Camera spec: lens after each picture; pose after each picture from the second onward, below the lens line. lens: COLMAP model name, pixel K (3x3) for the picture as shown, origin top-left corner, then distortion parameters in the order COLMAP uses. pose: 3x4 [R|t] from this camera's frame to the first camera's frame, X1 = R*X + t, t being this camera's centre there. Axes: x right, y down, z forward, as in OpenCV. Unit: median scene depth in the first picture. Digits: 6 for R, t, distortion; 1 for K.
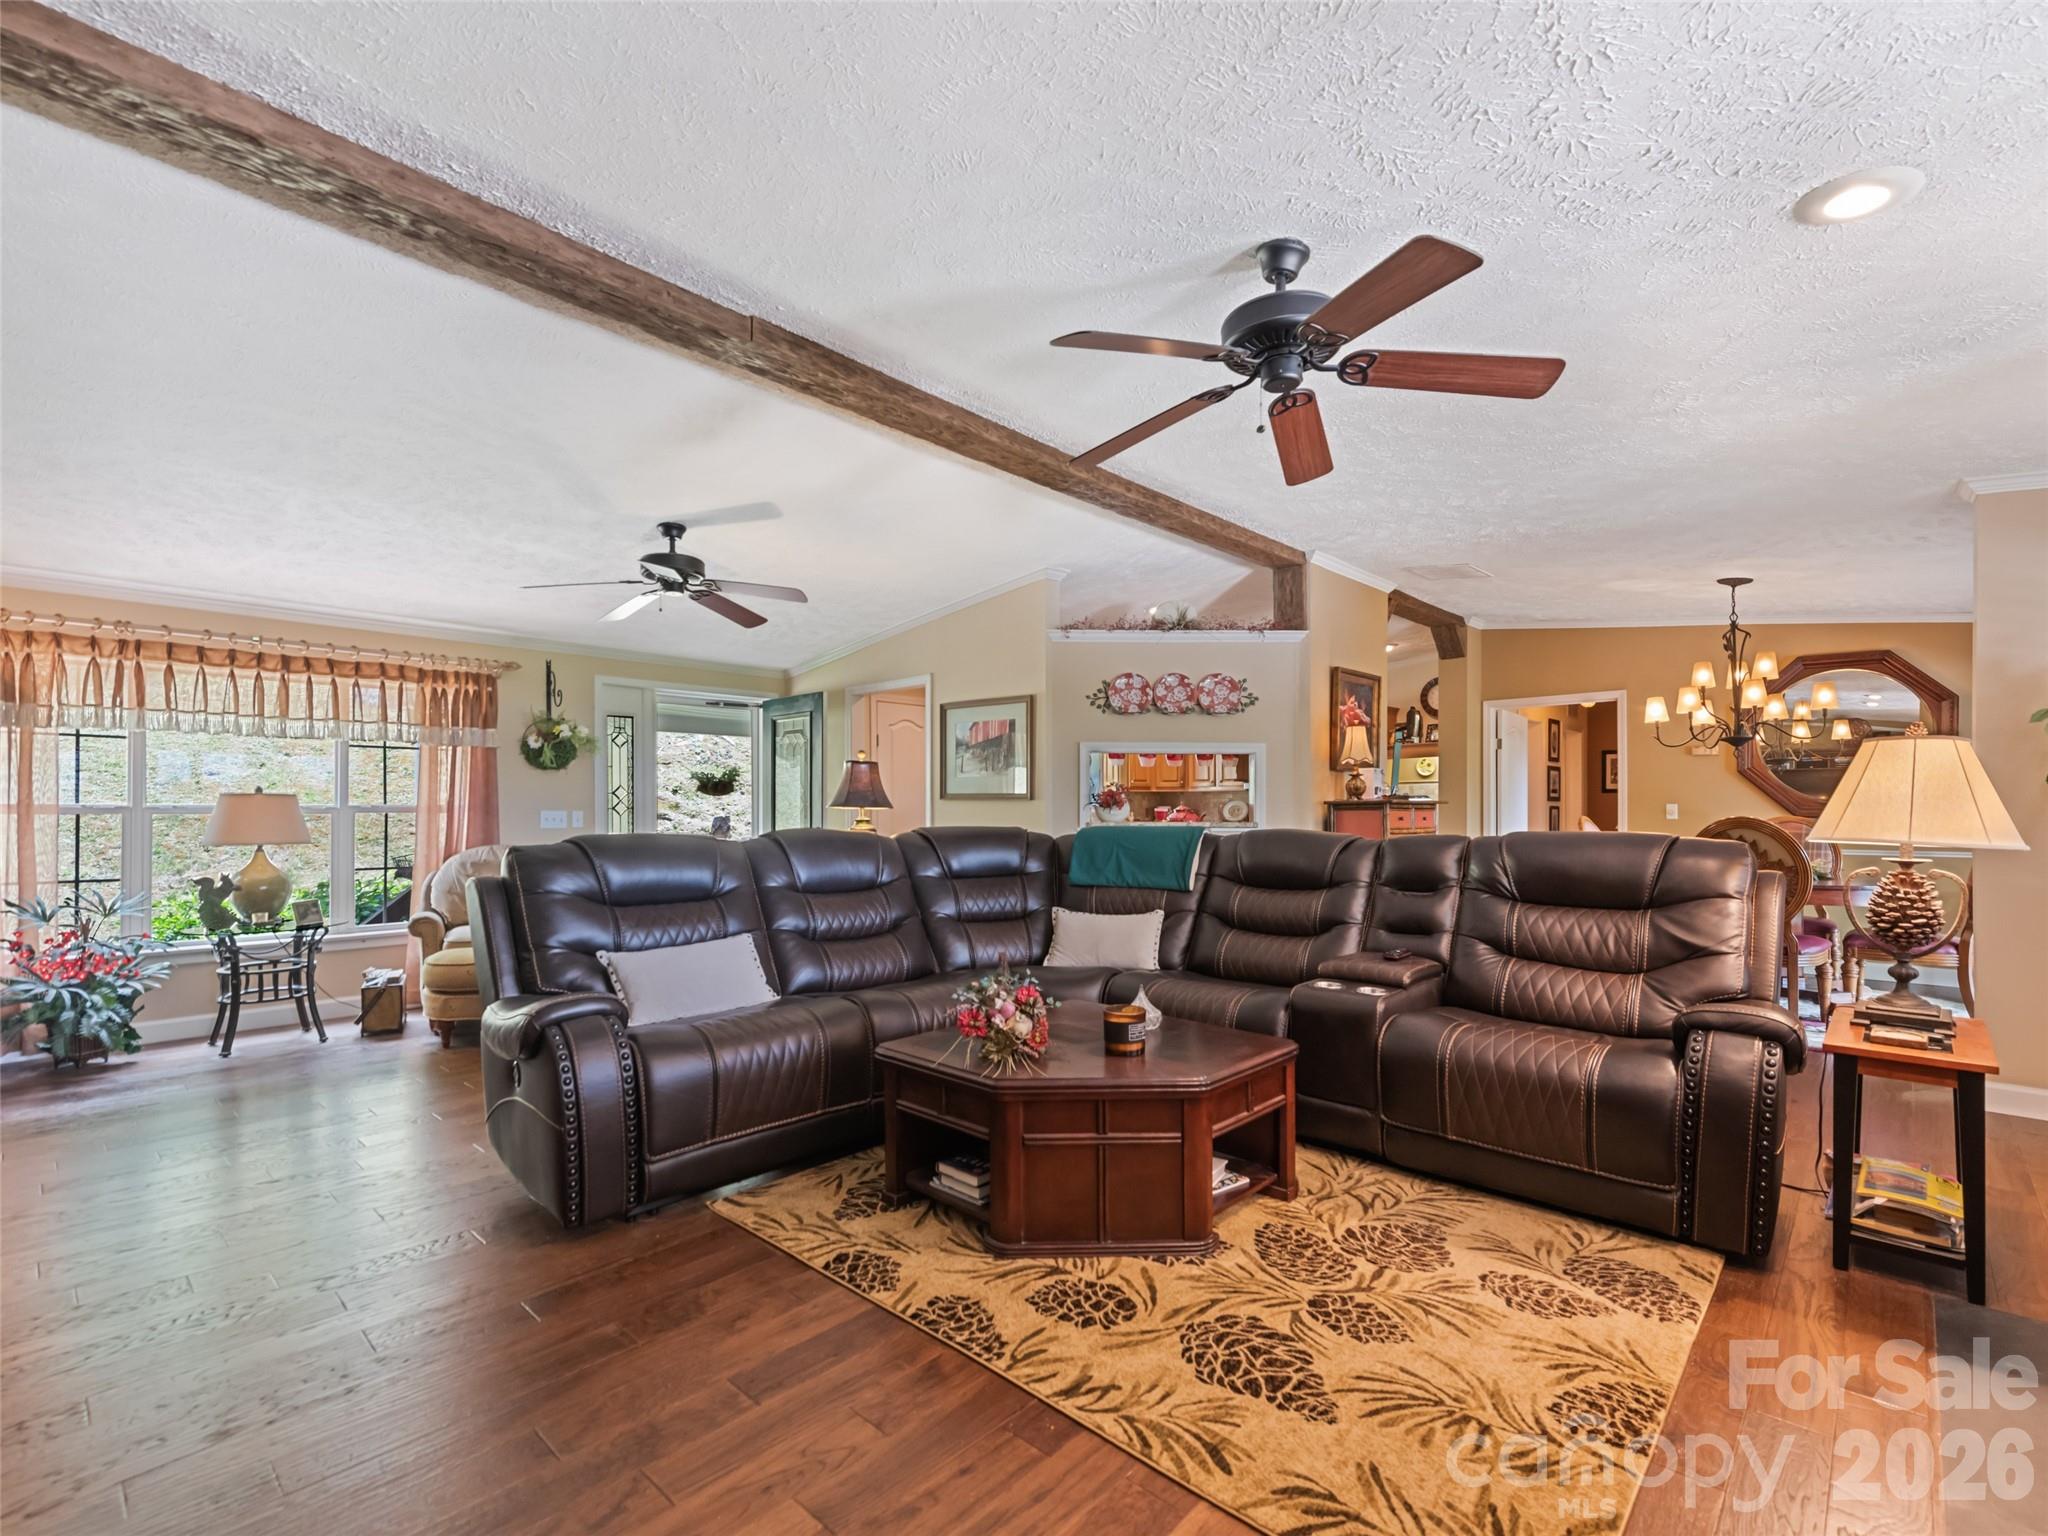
lens RADIAL K [[930.5, 0, 1049.0], [0, 930.5, 808.3], [0, 0, 1]] dist [0.015380, -0.004251]
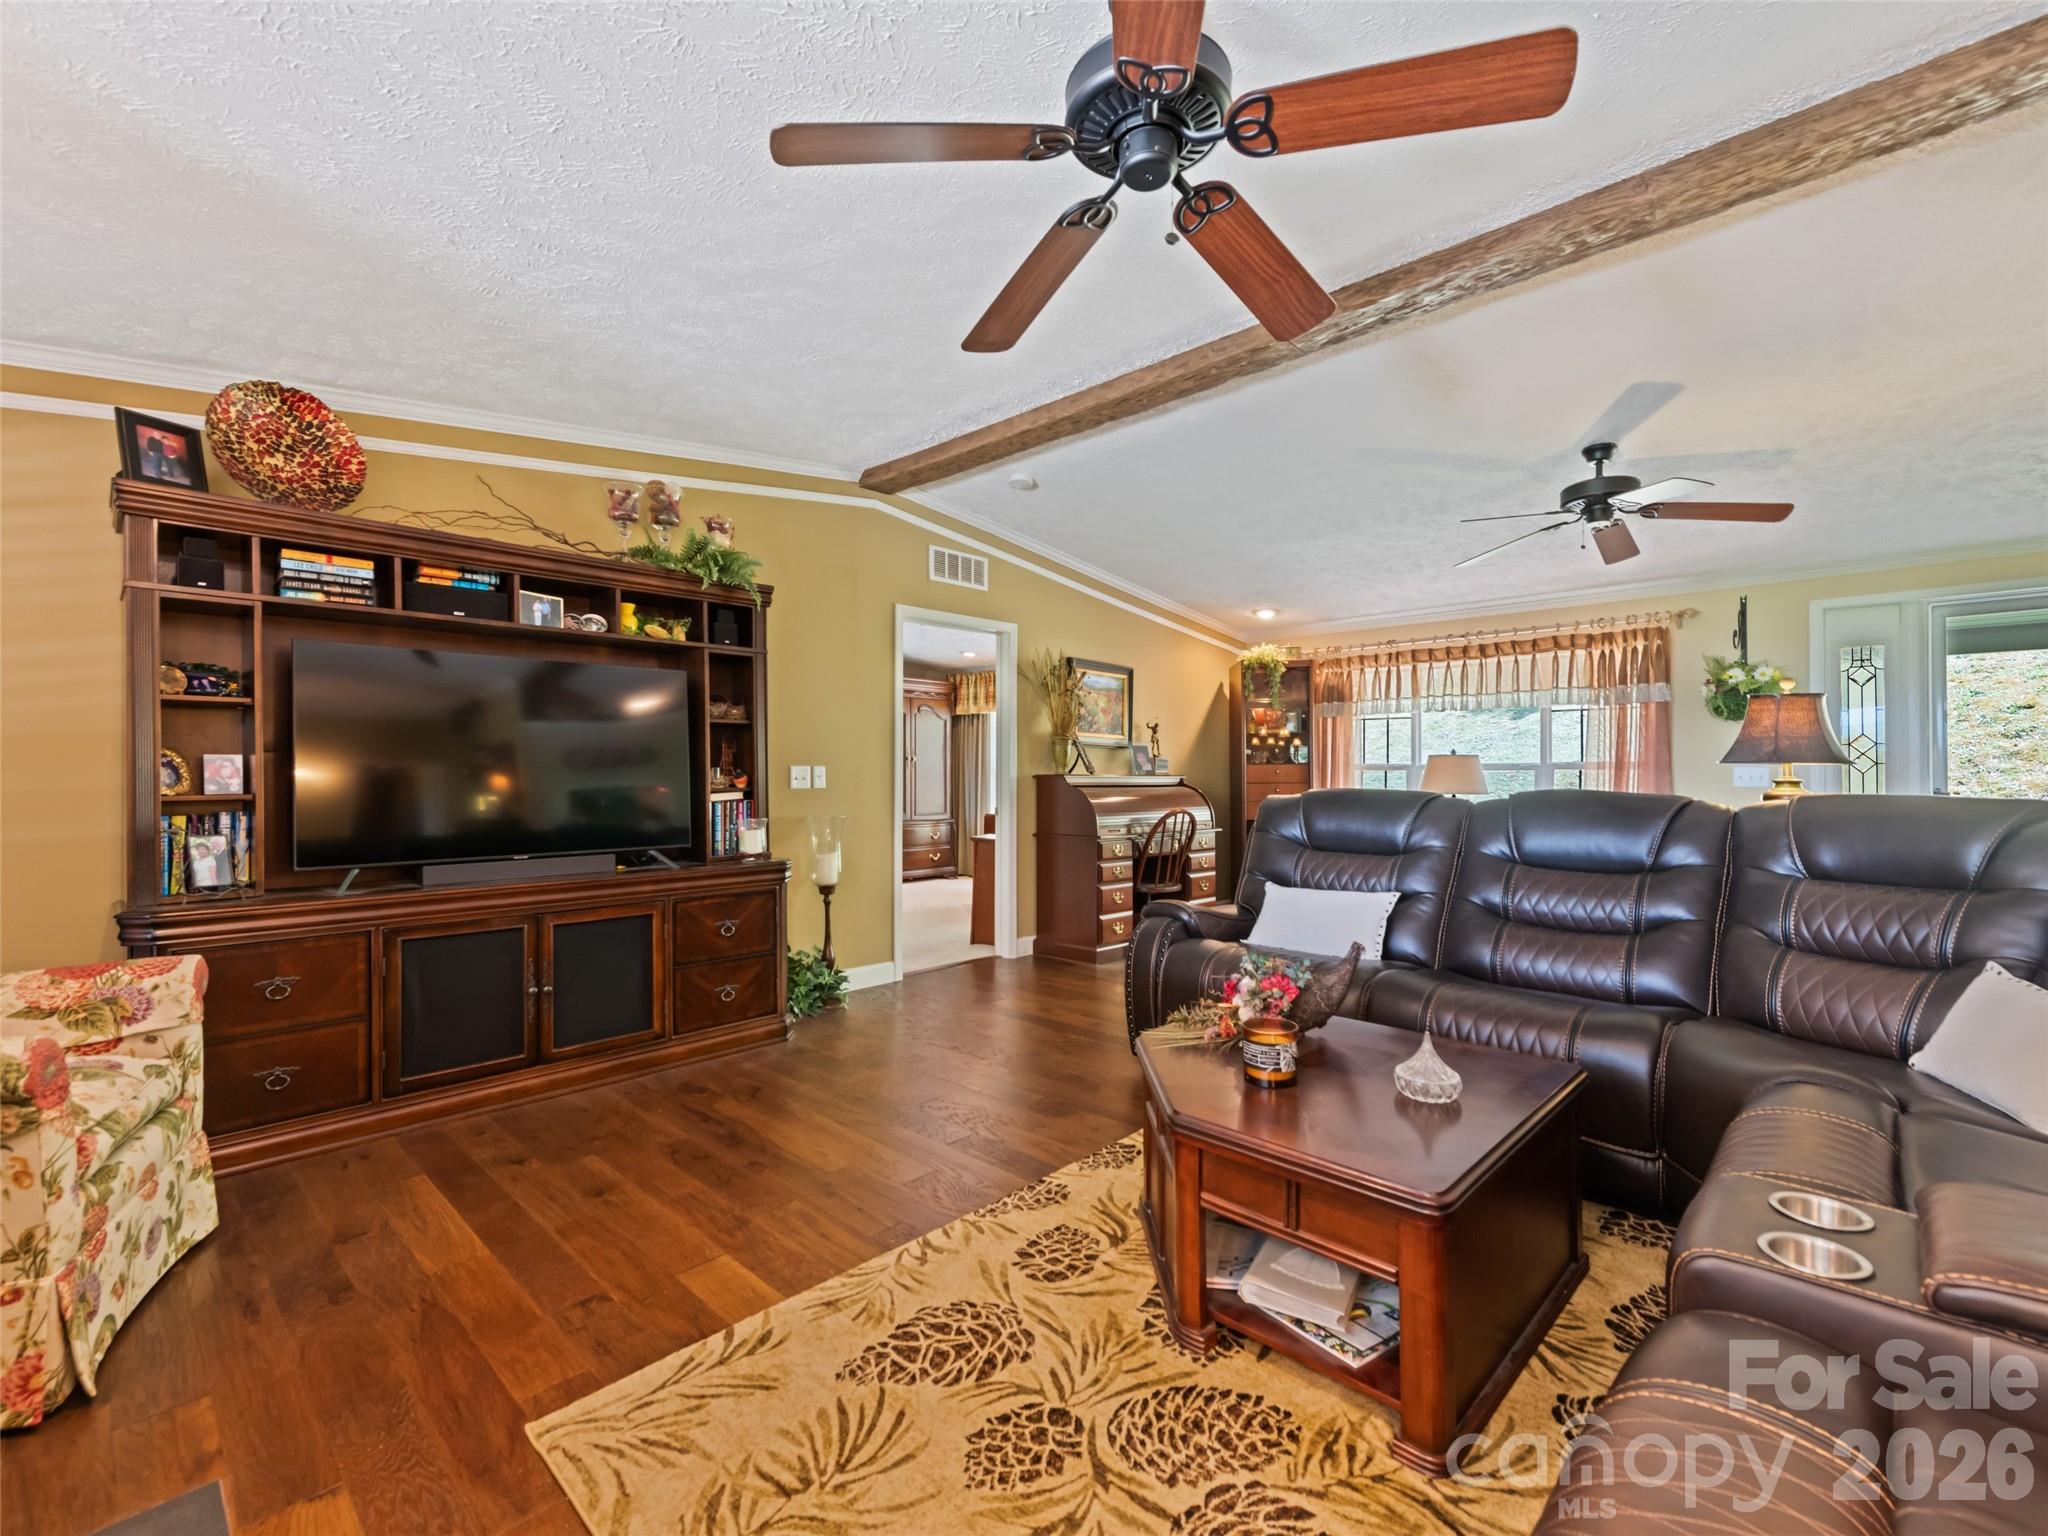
lens RADIAL K [[930.5, 0, 1028.5], [0, 930.5, 767.6], [0, 0, 1]] dist [0.015380, -0.004251]
pose [[-0.040986, -0.001387, -0.999159, 0.509617], [0.003563, 0.999992, -0.001535, 0.002020], [0.999153, -0.003622, -0.040981, 0.490113]]
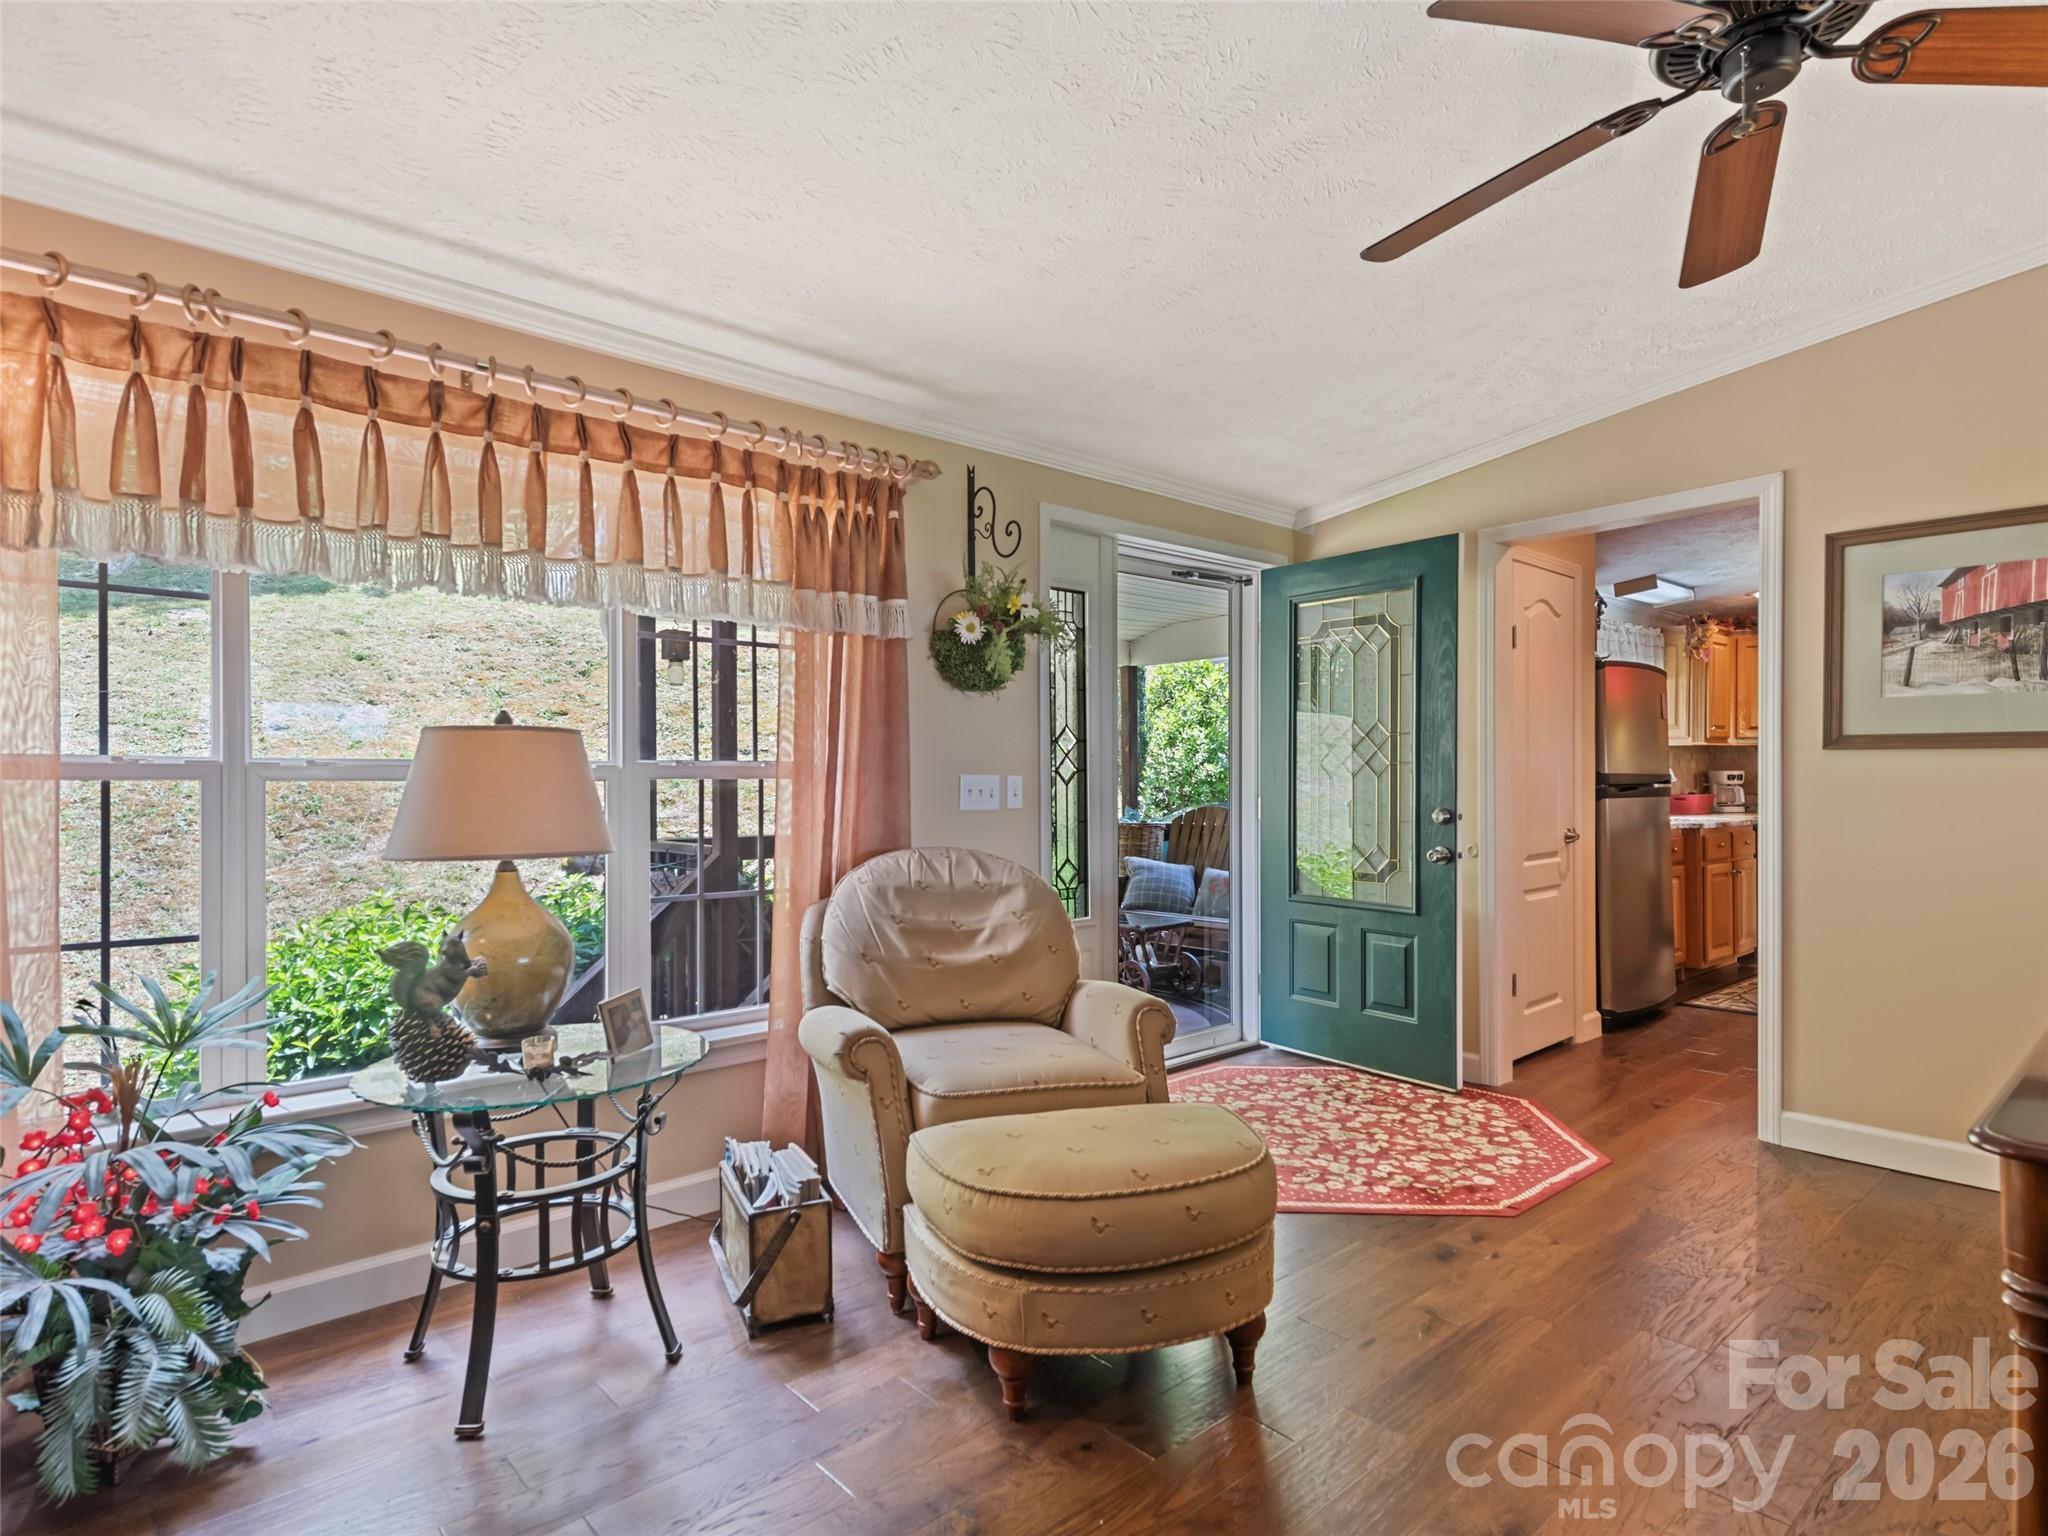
lens RADIAL K [[1128.0, 0, 1062.6], [0, 1128.0, 789.5], [0, 0, 1]] dist [0.012319, -0.005189]
pose [[0.994624, -0.000906, -0.103548, -0.579271], [0.001954, 0.999948, 0.010018, 0.006436], [0.103533, -0.010167, 0.994574, 0.564539]]
